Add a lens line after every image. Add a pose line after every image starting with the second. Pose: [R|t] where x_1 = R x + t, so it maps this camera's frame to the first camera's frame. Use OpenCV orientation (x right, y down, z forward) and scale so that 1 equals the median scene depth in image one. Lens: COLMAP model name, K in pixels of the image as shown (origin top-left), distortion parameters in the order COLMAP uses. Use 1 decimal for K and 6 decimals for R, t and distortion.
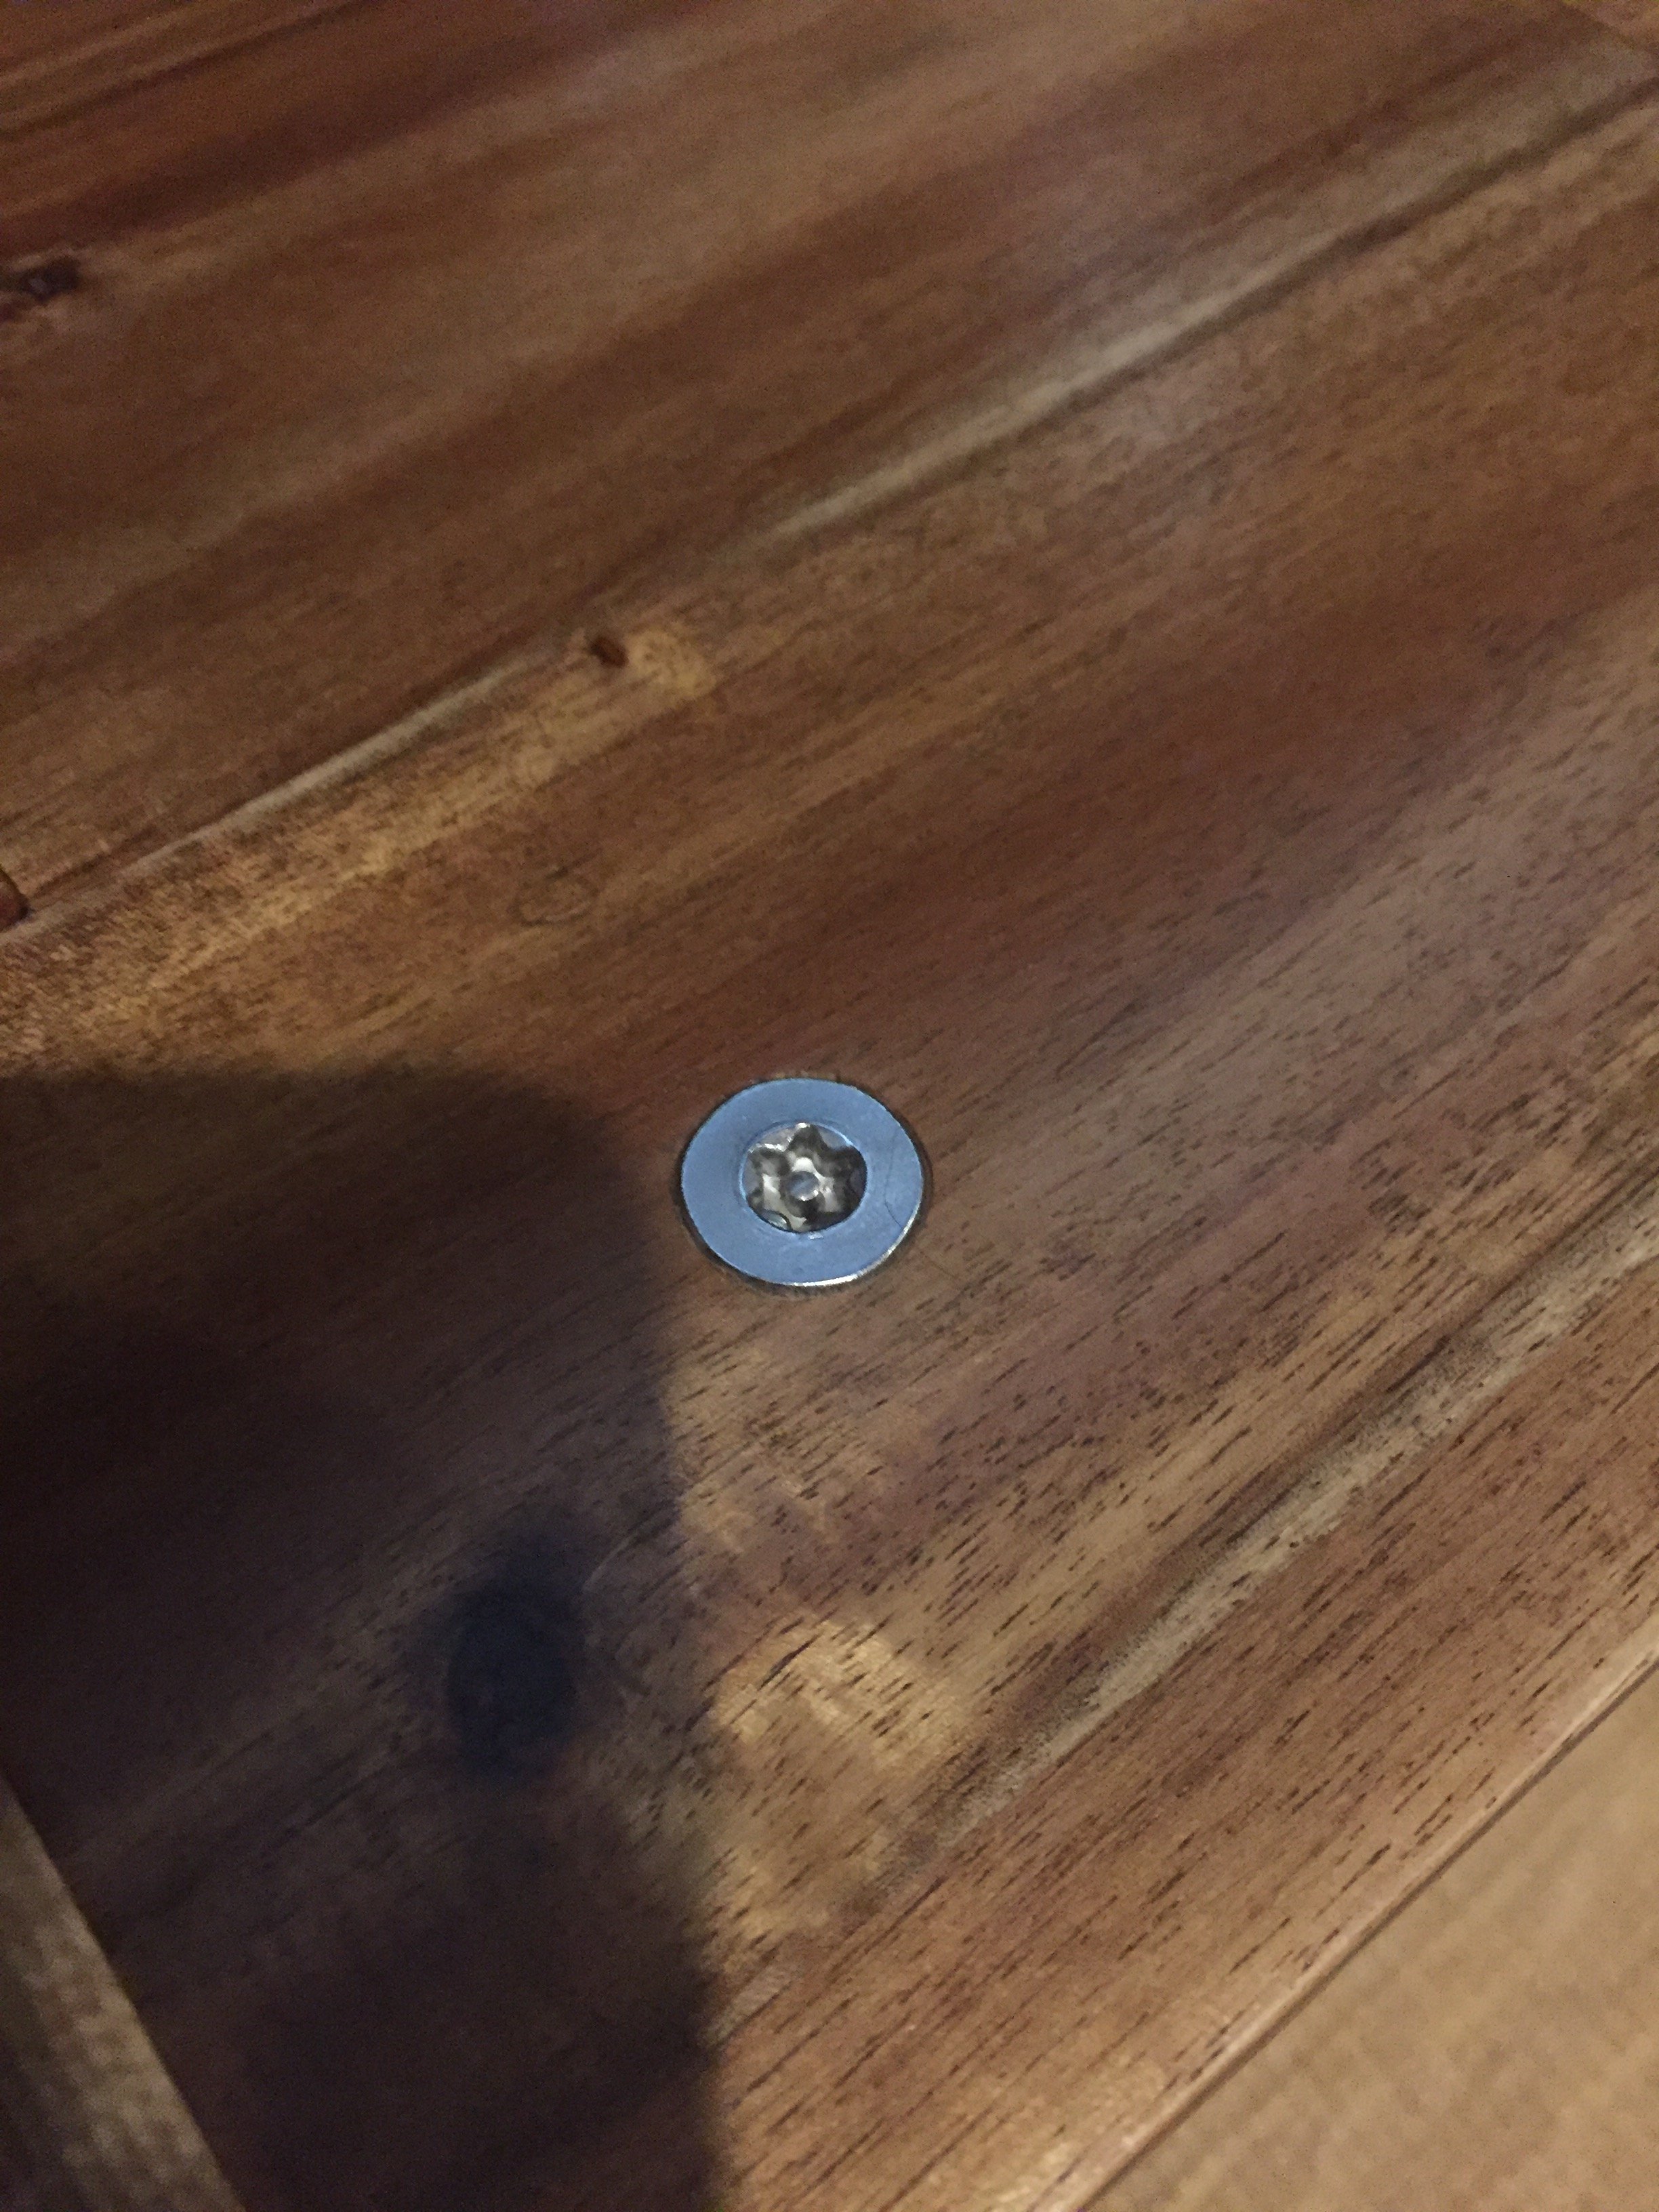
lens RADIAL K [[1917.4, 0, 825.4], [0, 1917.4, 1107.7], [0, 0, 1]] dist [0.055549, -0.103292]
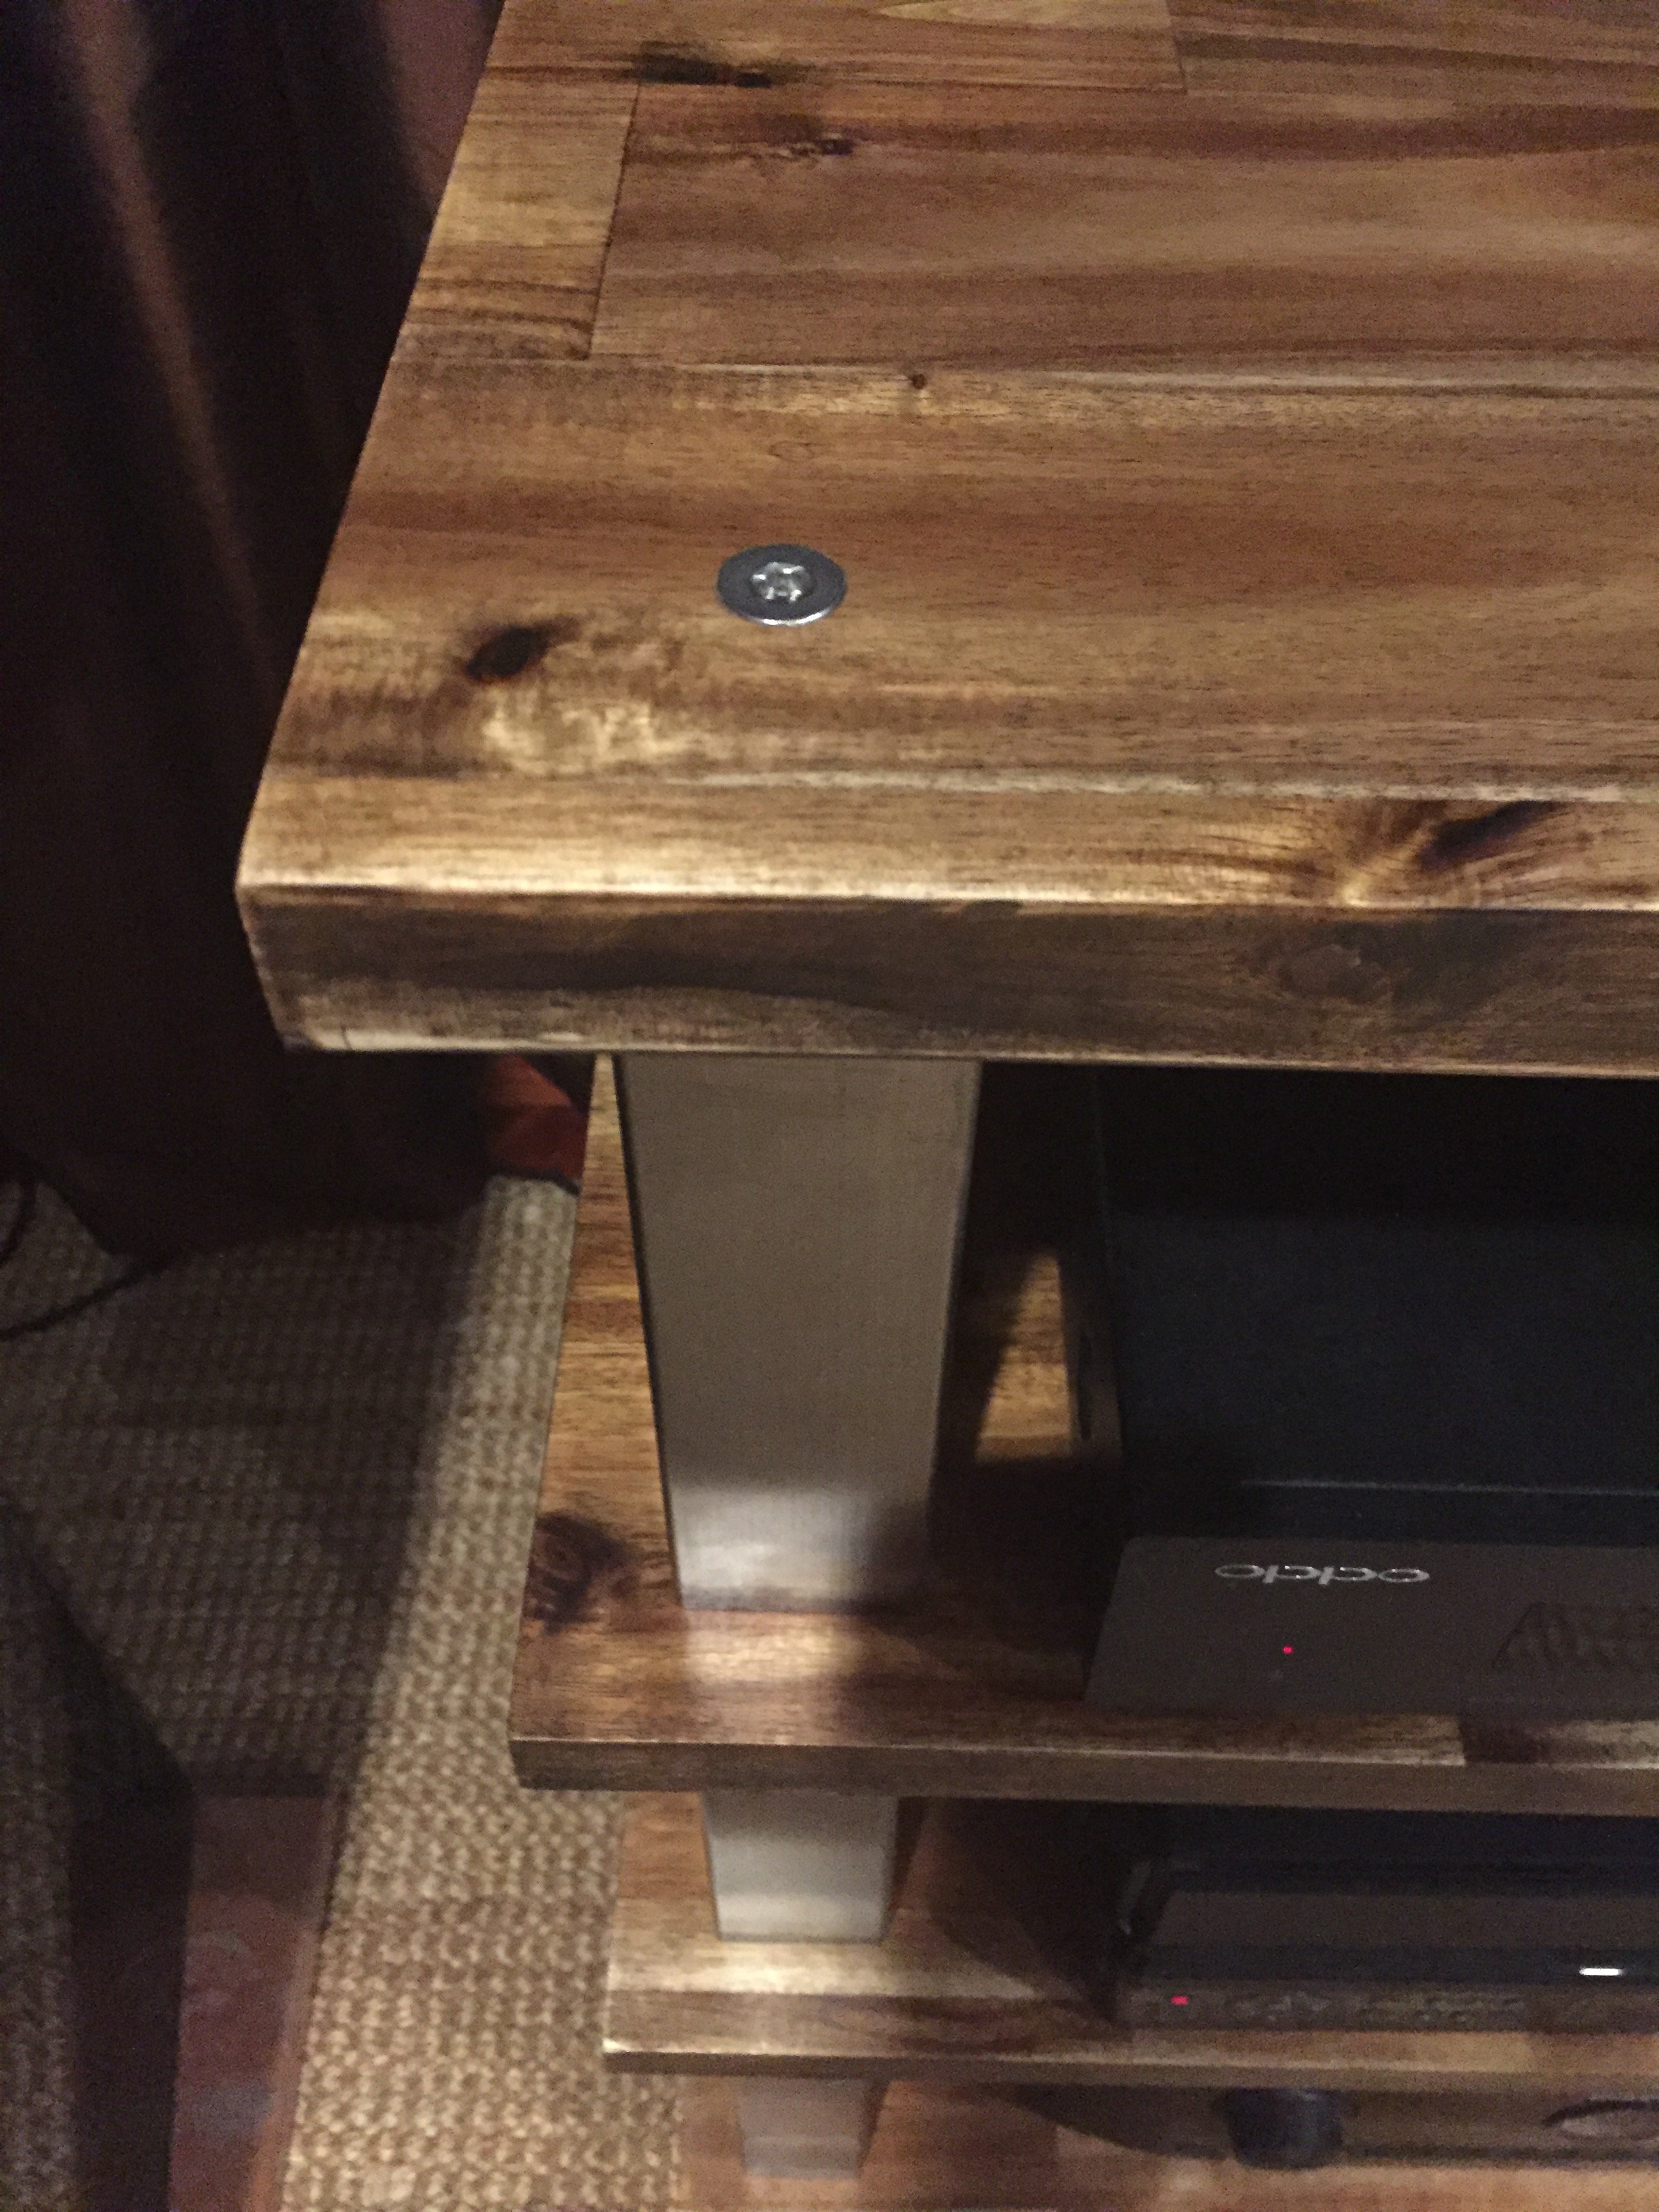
lens RADIAL K [[1917.4, 0, 833.1], [0, 1917.4, 1105.9], [0, 0, 1]] dist [0.055549, -0.103292]
pose [[0.768301, 0.497392, -0.402883, 1.049396], [-0.540825, 0.841105, 0.007057, 0.429216], [0.342378, 0.212468, 0.915224, -0.632657]]
